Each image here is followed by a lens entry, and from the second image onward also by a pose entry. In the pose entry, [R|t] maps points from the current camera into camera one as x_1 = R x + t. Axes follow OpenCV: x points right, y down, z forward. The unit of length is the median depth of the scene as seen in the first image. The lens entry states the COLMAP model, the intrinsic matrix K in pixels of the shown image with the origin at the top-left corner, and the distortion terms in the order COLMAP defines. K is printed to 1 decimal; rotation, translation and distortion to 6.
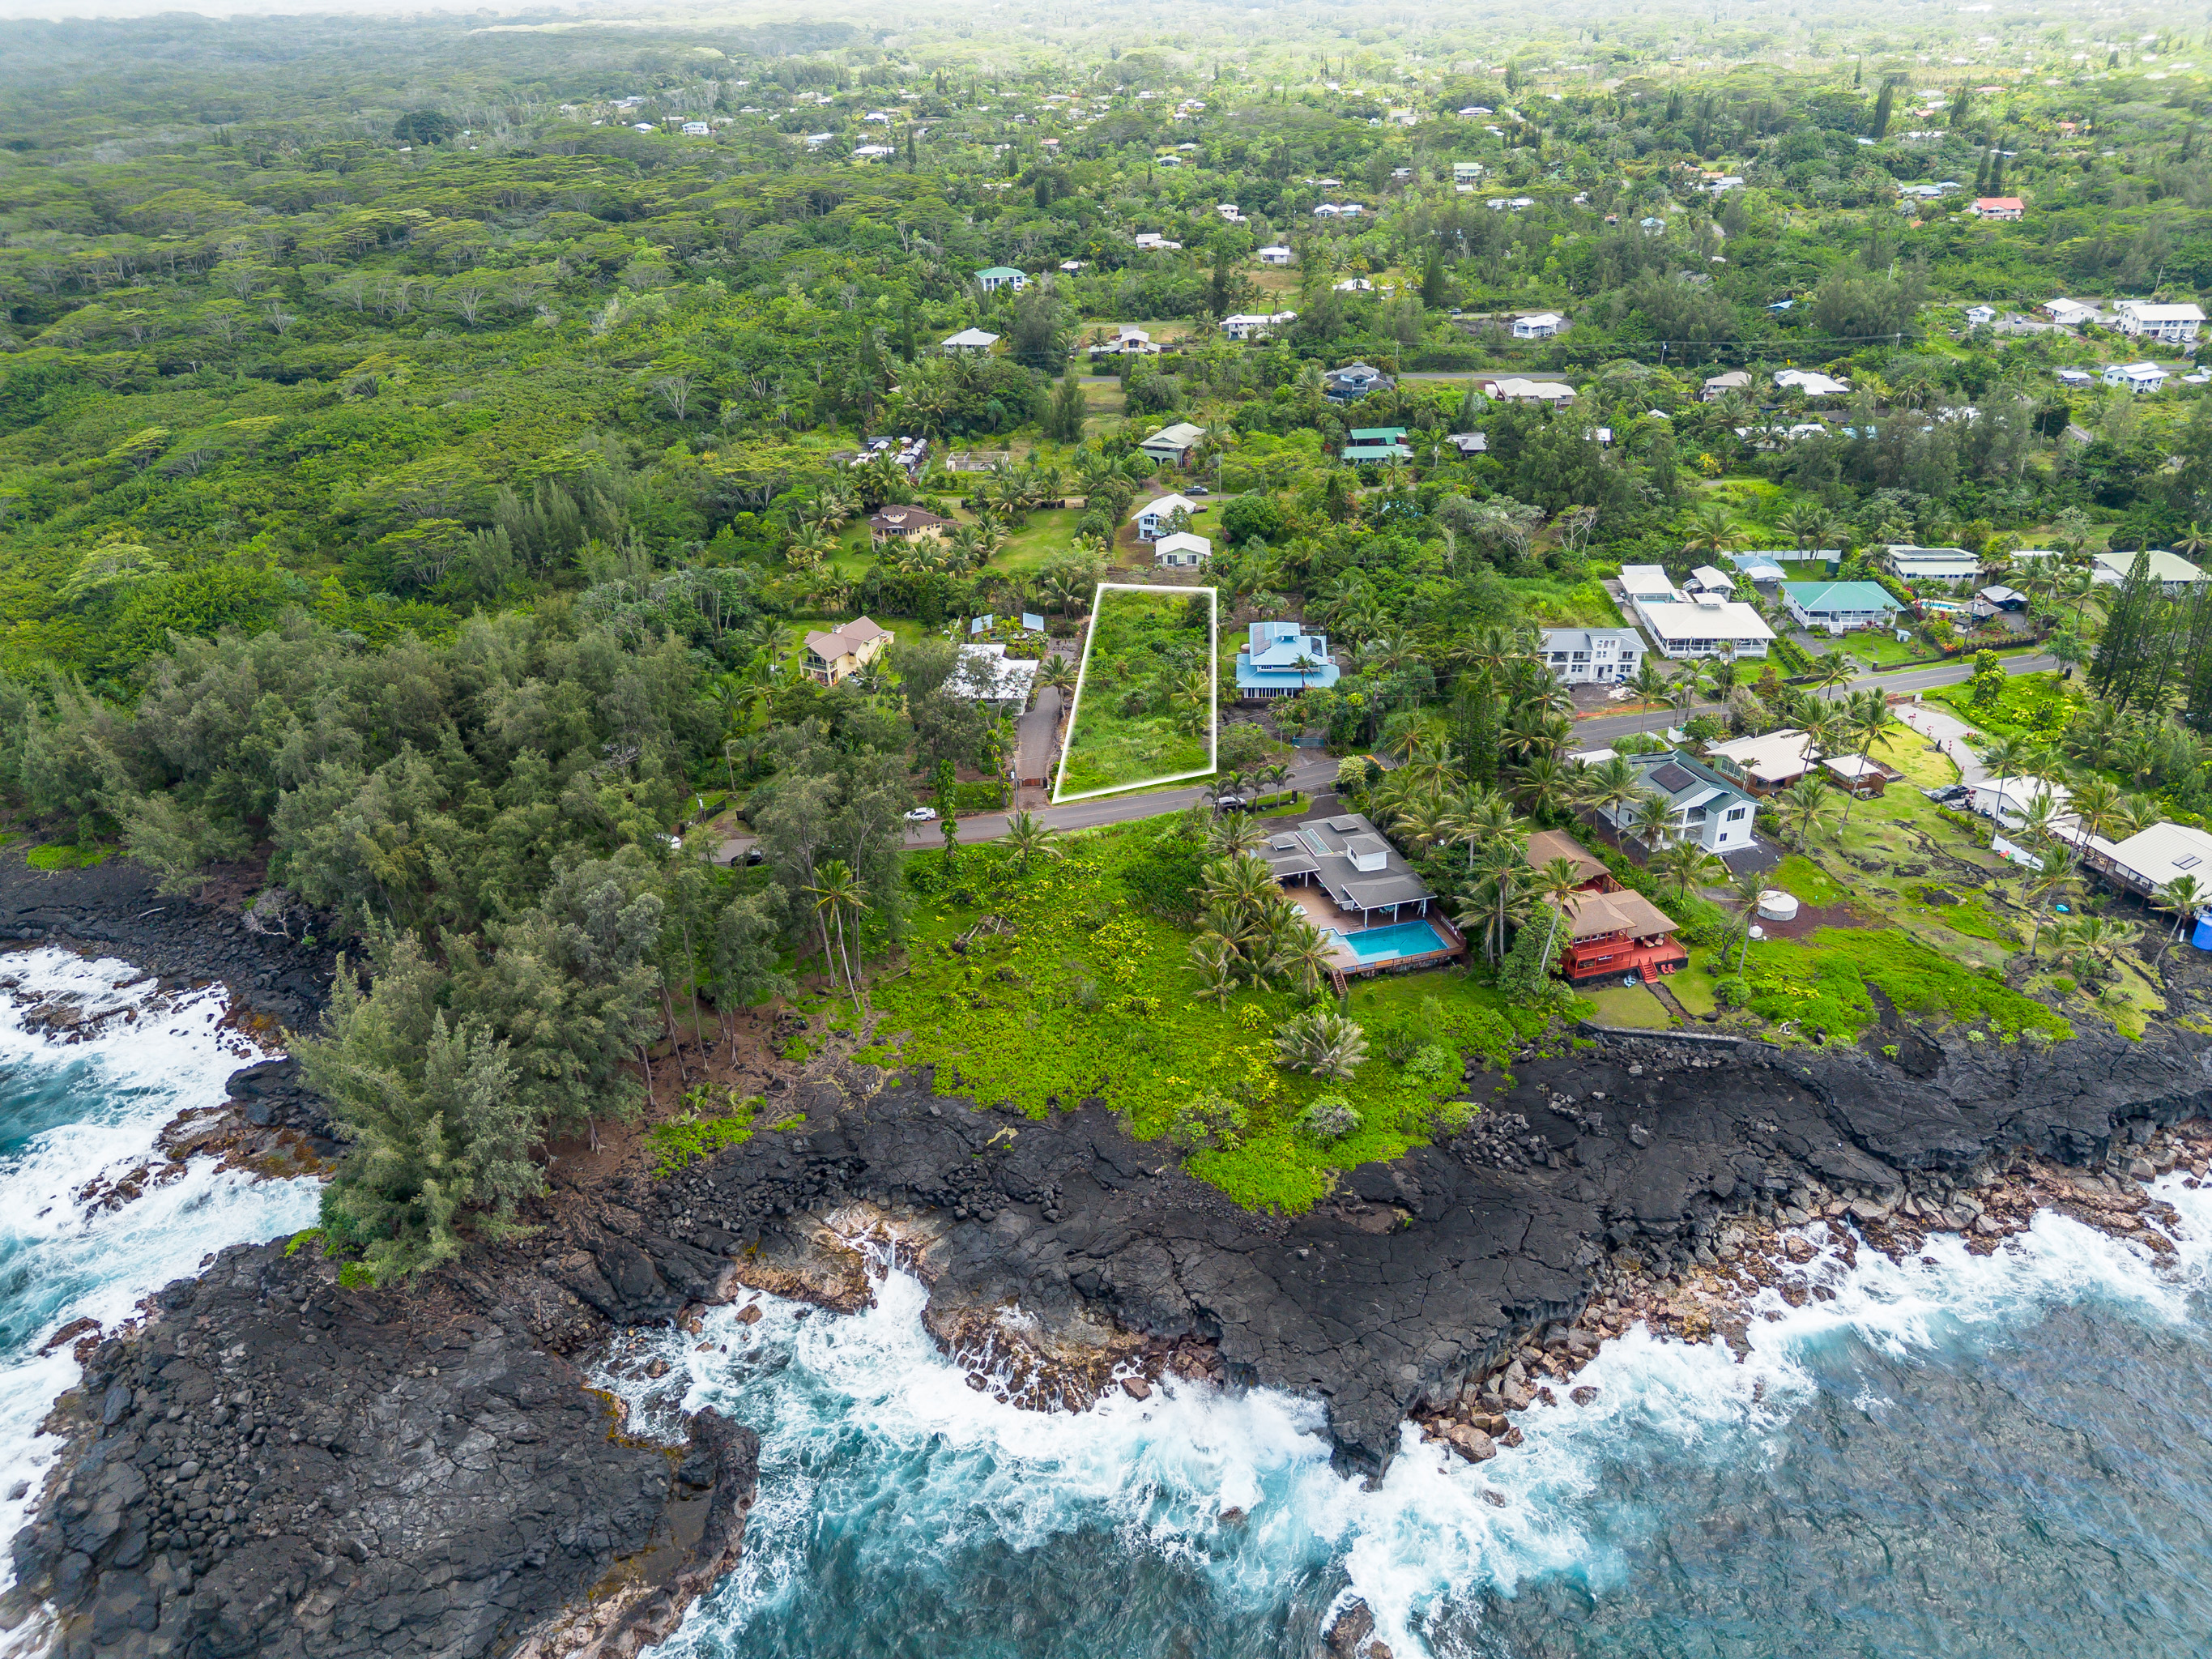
lens RADIAL K [[1562.4, 0, 1113.5], [0, 1562.4, 829.9], [0, 0, 1]] dist [0.072397, -0.075174]
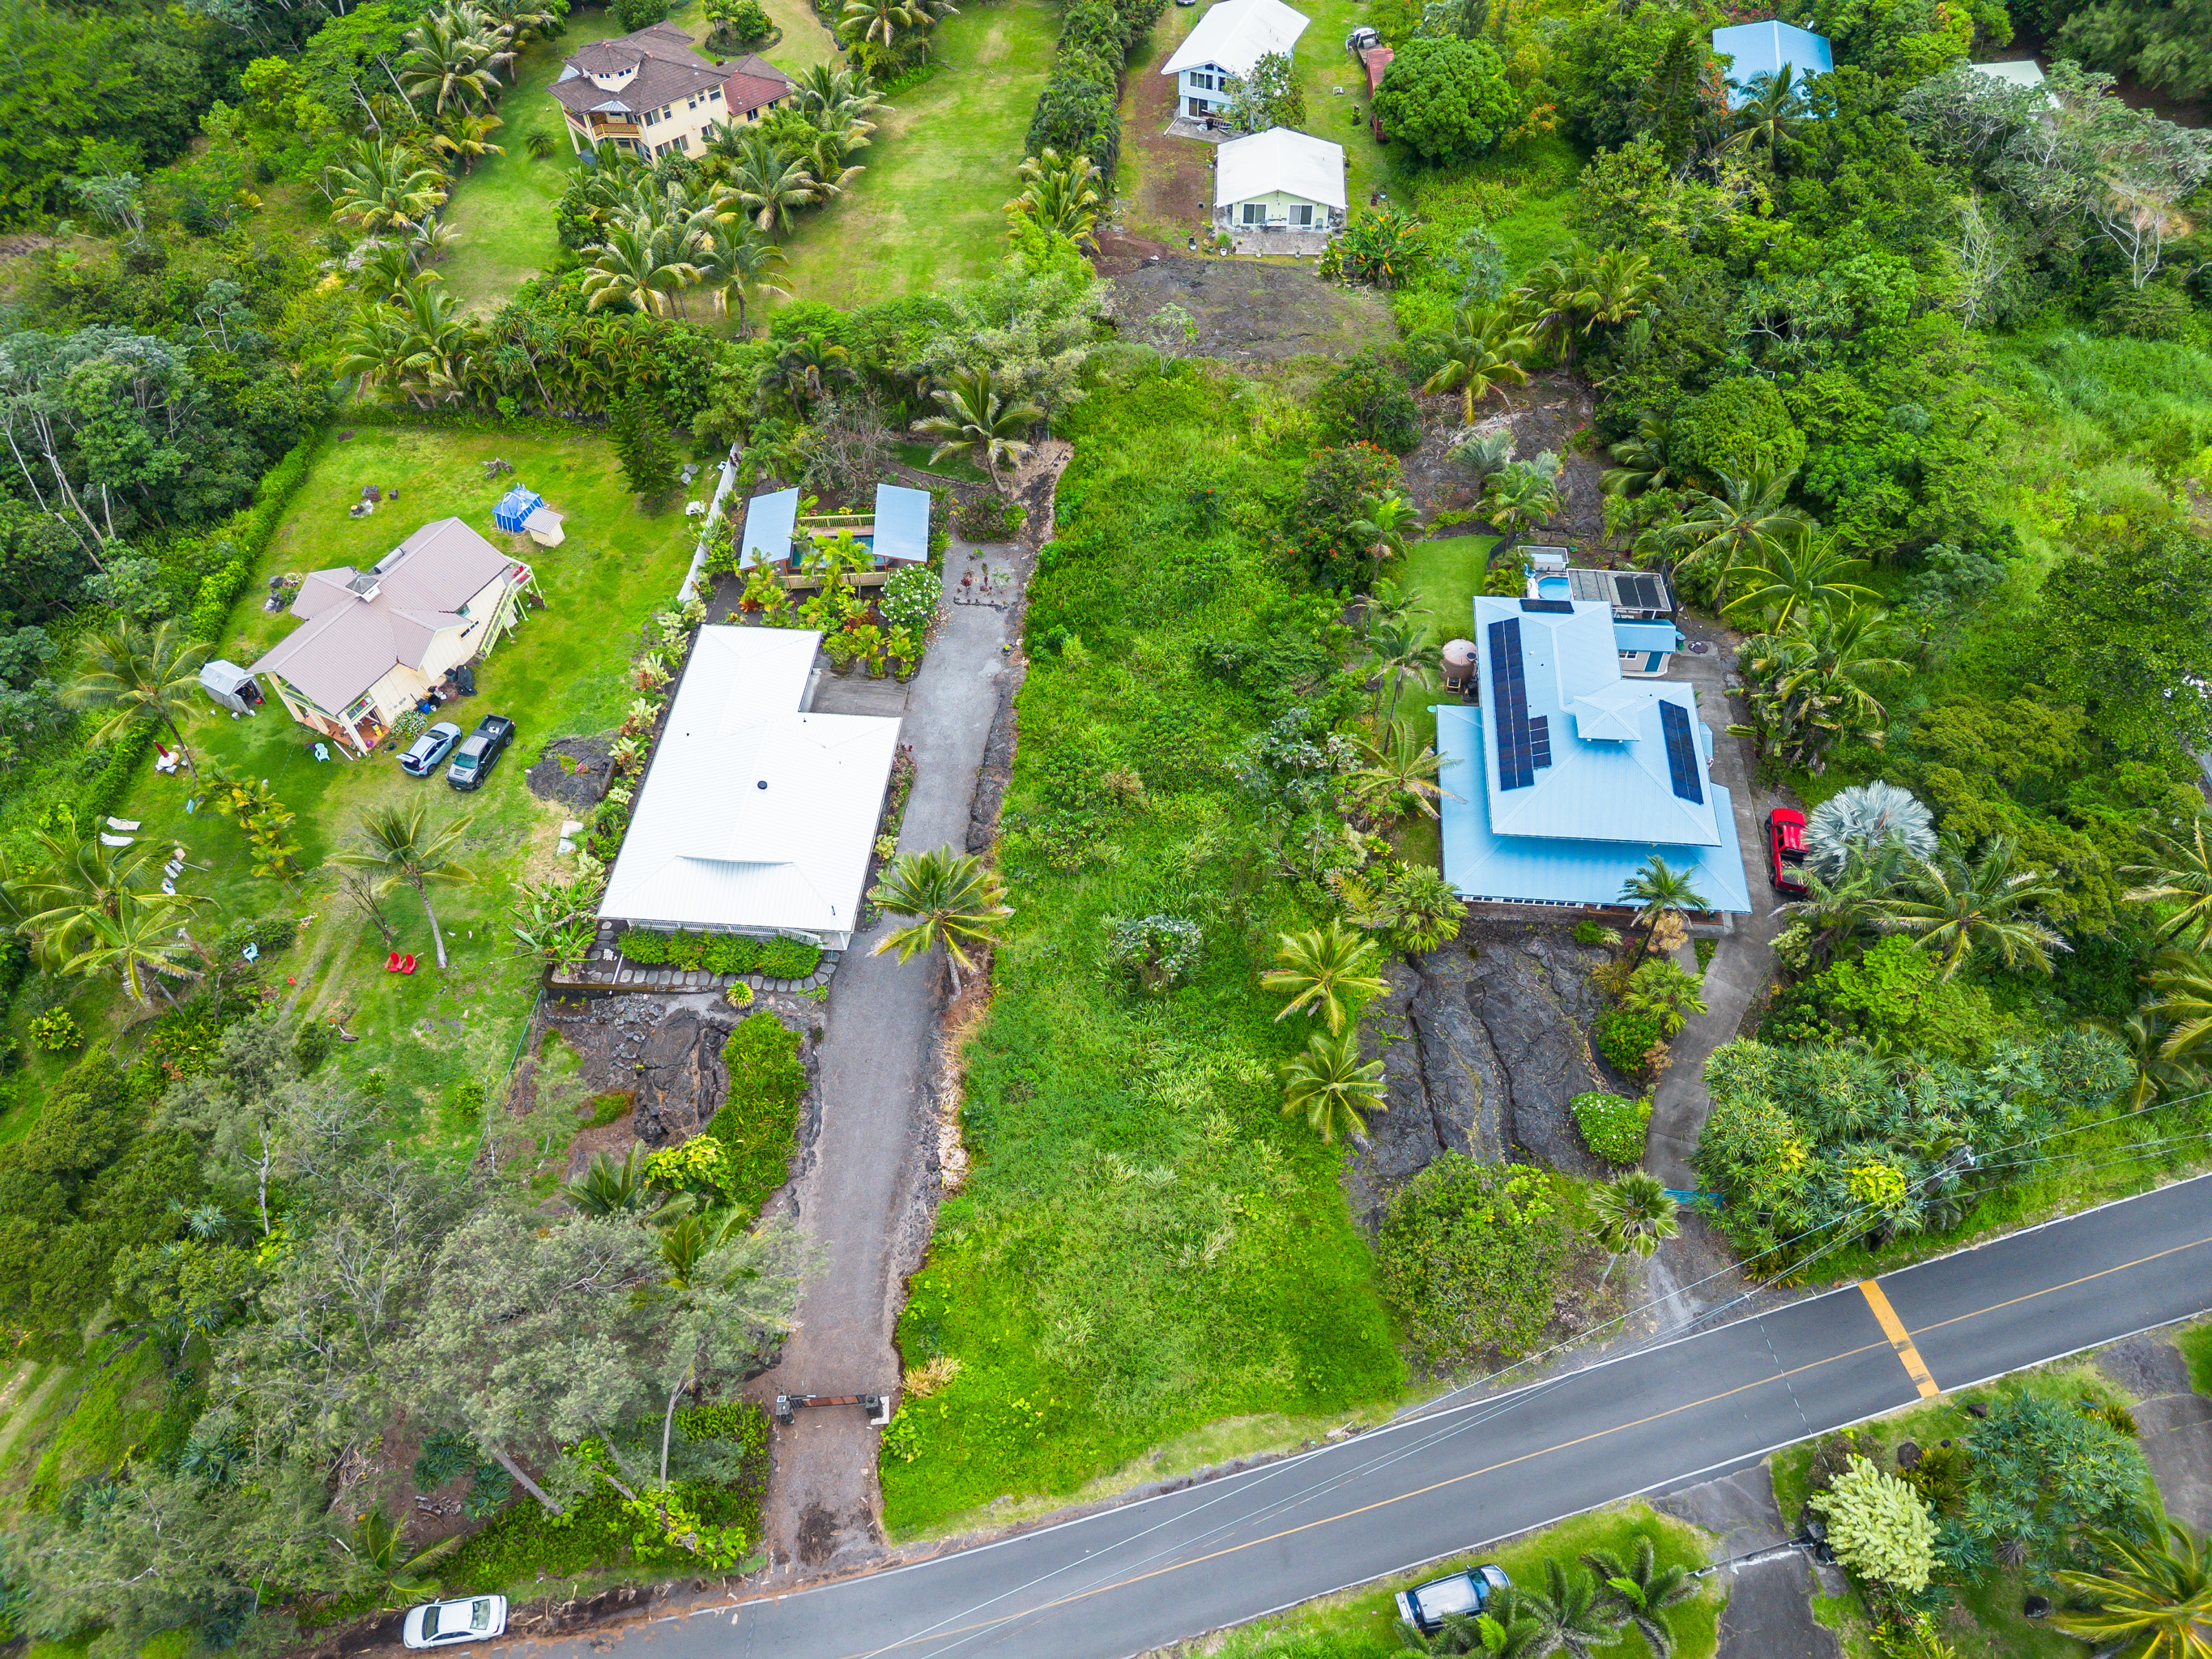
lens RADIAL K [[1562.4, 0, 1113.5], [0, 1562.4, 829.9], [0, 0, 1]] dist [0.072397, -0.075174]
pose [[0.999863, 0.013783, -0.009129, 0.005470], [-0.008810, 0.911498, 0.411211, -0.207449], [0.013989, -0.411074, 0.911494, 0.566155]]
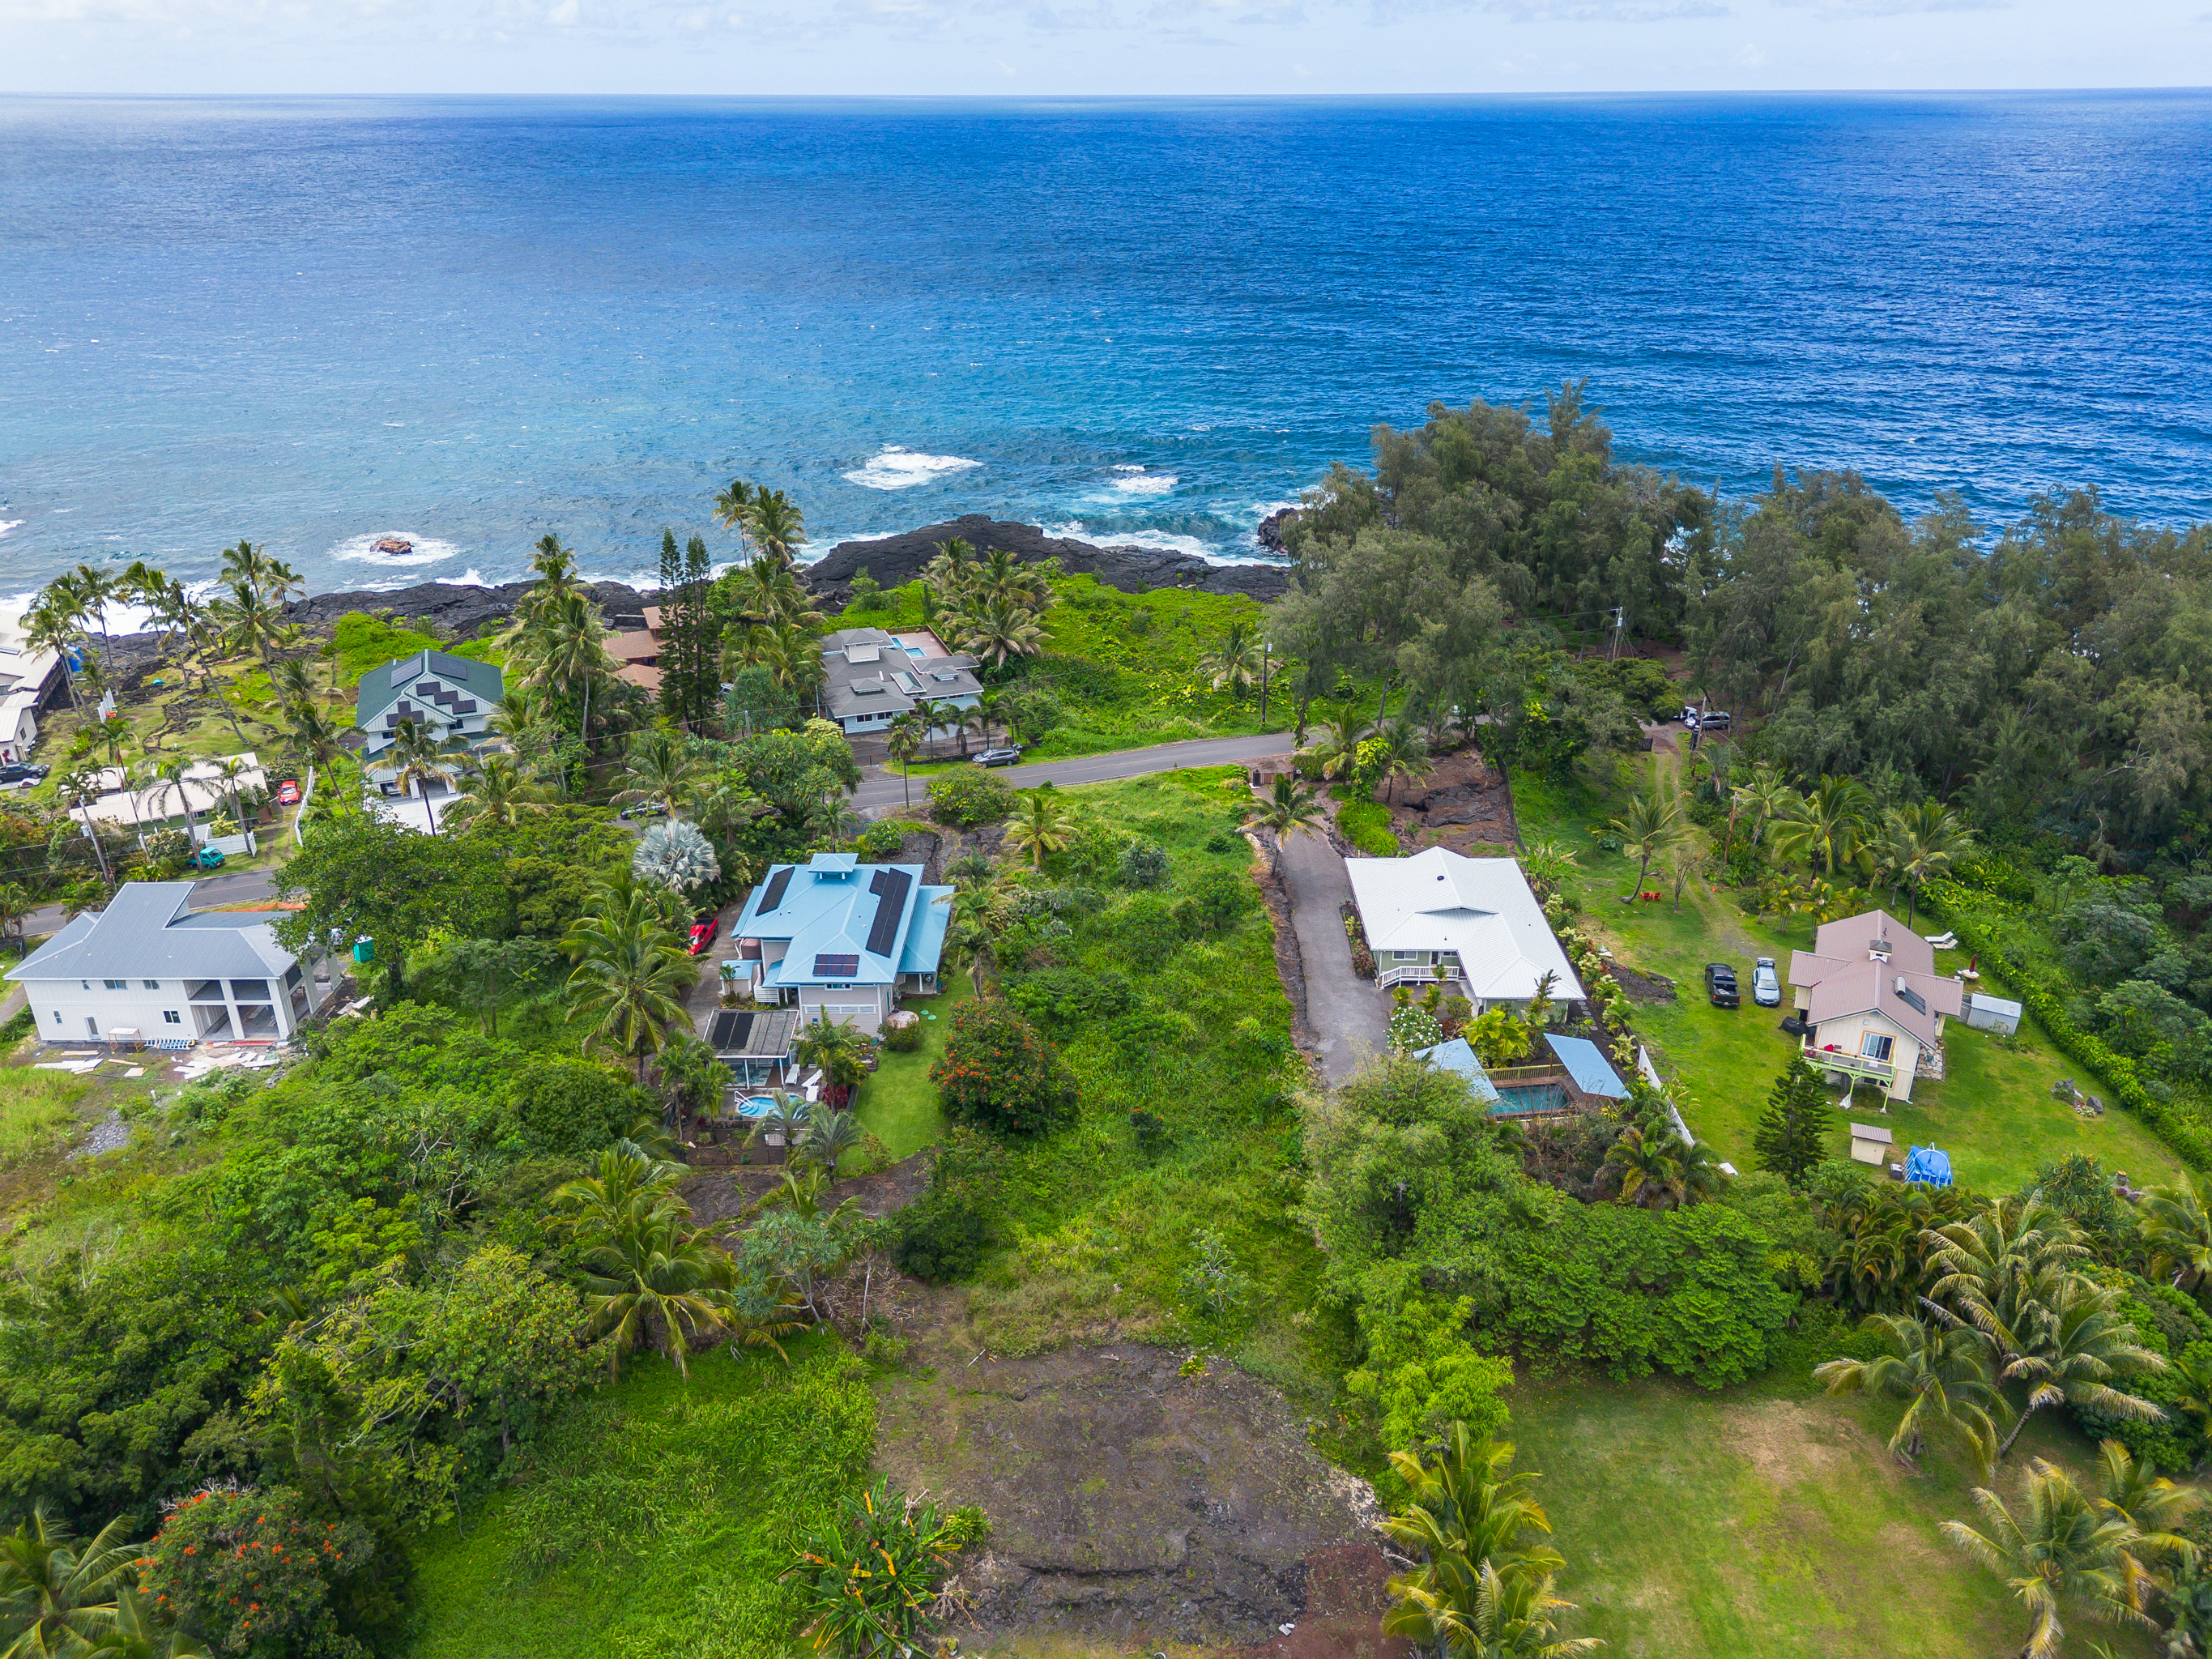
lens RADIAL K [[1562.4, 0, 1113.5], [0, 1562.4, 829.9], [0, 0, 1]] dist [0.072397, -0.075174]
pose [[-0.997478, 0.047348, -0.052867, 0.043980], [-0.013699, 0.602450, 0.798039, -0.433394], [0.069635, 0.796751, -0.600282, 1.084718]]
